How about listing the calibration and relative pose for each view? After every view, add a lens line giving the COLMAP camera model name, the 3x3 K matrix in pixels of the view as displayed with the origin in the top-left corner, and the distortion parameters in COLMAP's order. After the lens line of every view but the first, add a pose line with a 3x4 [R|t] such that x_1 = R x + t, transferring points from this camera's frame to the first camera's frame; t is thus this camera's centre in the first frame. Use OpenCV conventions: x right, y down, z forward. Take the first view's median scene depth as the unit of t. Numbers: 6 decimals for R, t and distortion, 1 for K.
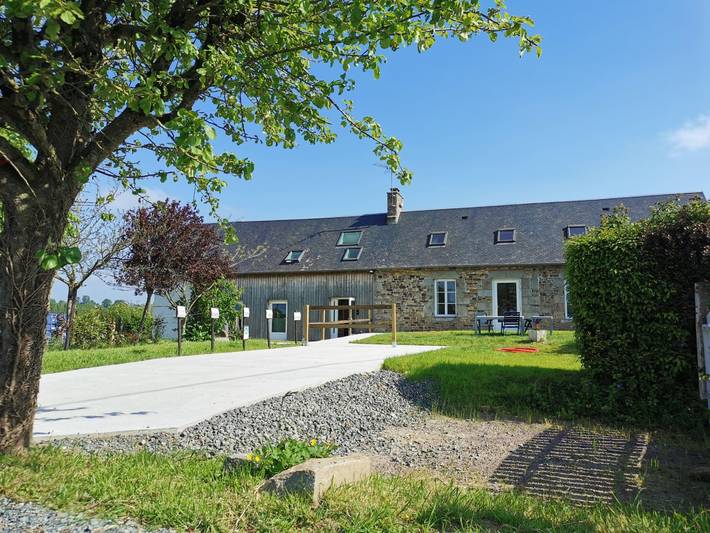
lens RADIAL K [[500.8, 0, 354.6], [0, 500.8, 266.4], [0, 0, 1]] dist [-0.002761, 0.000909]
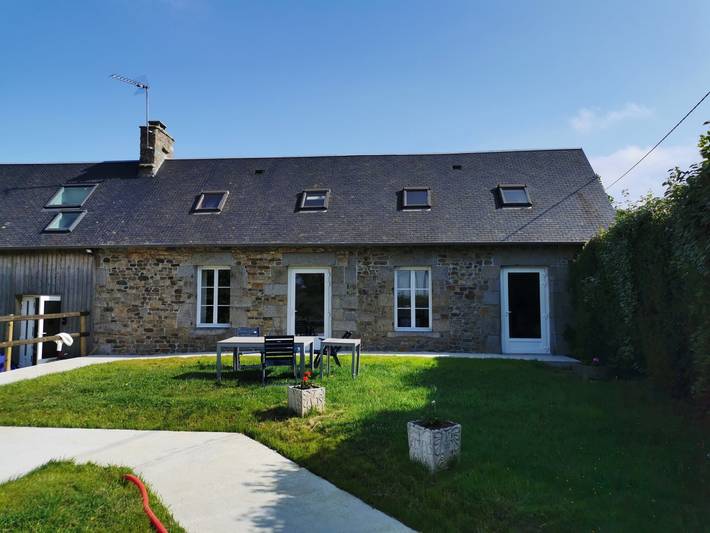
lens RADIAL K [[500.8, 0, 355.6], [0, 500.8, 267.0], [0, 0, 1]] dist [-0.002761, 0.000909]
pose [[0.965149, 0.012275, 0.261412, 0.184385], [-0.021066, 0.999302, 0.030855, 0.003901], [-0.260851, -0.035287, 0.964734, 0.358382]]
